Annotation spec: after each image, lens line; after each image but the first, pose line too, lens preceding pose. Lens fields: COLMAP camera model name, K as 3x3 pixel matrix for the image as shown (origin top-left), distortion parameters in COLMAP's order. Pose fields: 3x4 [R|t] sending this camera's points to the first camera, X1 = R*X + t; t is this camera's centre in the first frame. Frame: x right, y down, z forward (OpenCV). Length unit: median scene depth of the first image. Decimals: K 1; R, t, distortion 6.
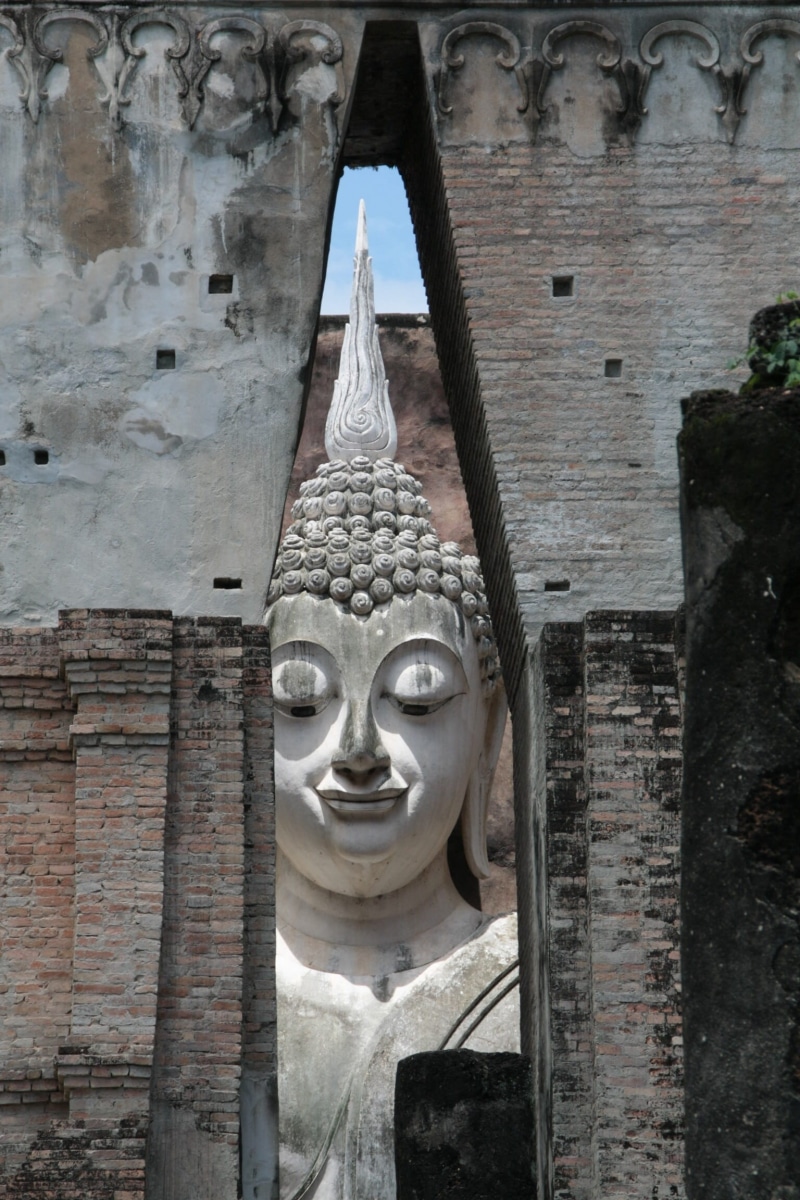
lens RADIAL K [[5353.5, 0, 397.9], [0, 5353.5, 602.0], [0, 0, 1]] dist [1.240506, 0.000000]
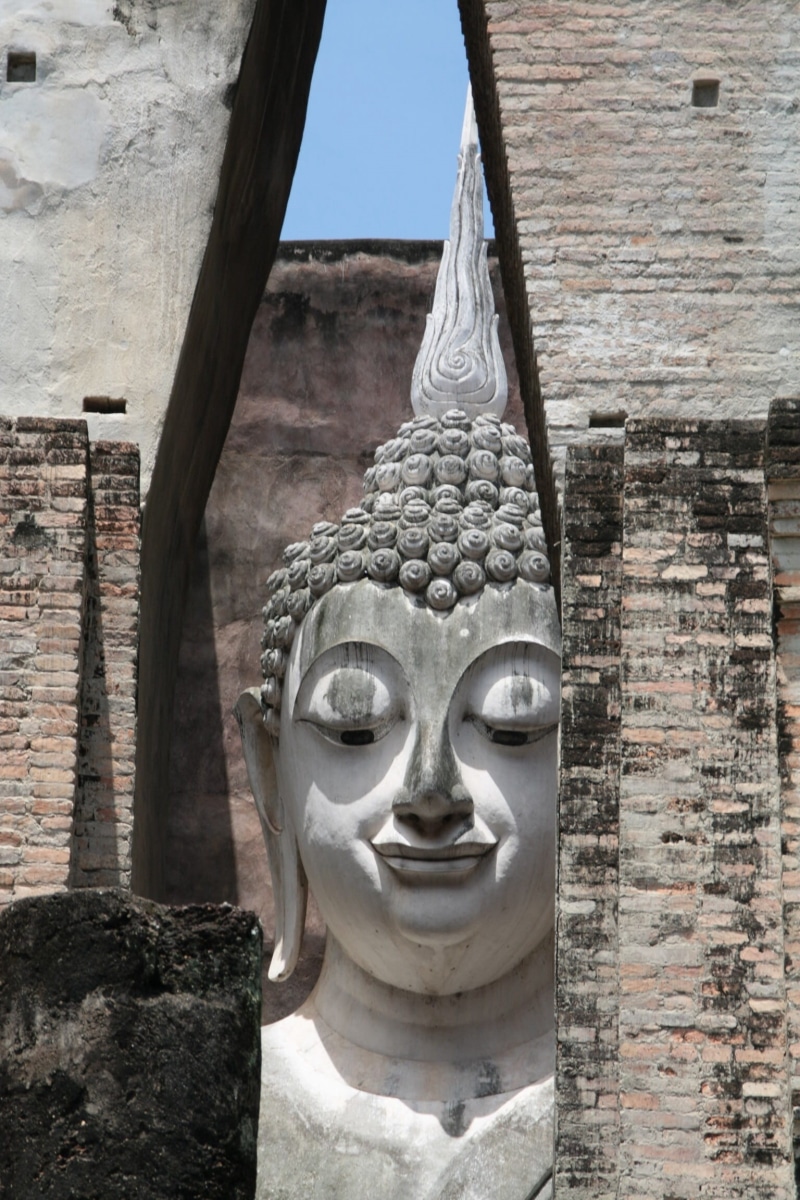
lens RADIAL K [[5353.5, 0, 400.8], [0, 5353.5, 599.1], [0, 0, 1]] dist [1.240506, 0.000000]
pose [[0.997490, 0.015747, -0.069041, 0.049989], [-0.019899, 0.998008, -0.059869, 0.058547], [0.067960, 0.061093, 0.995816, 0.344915]]
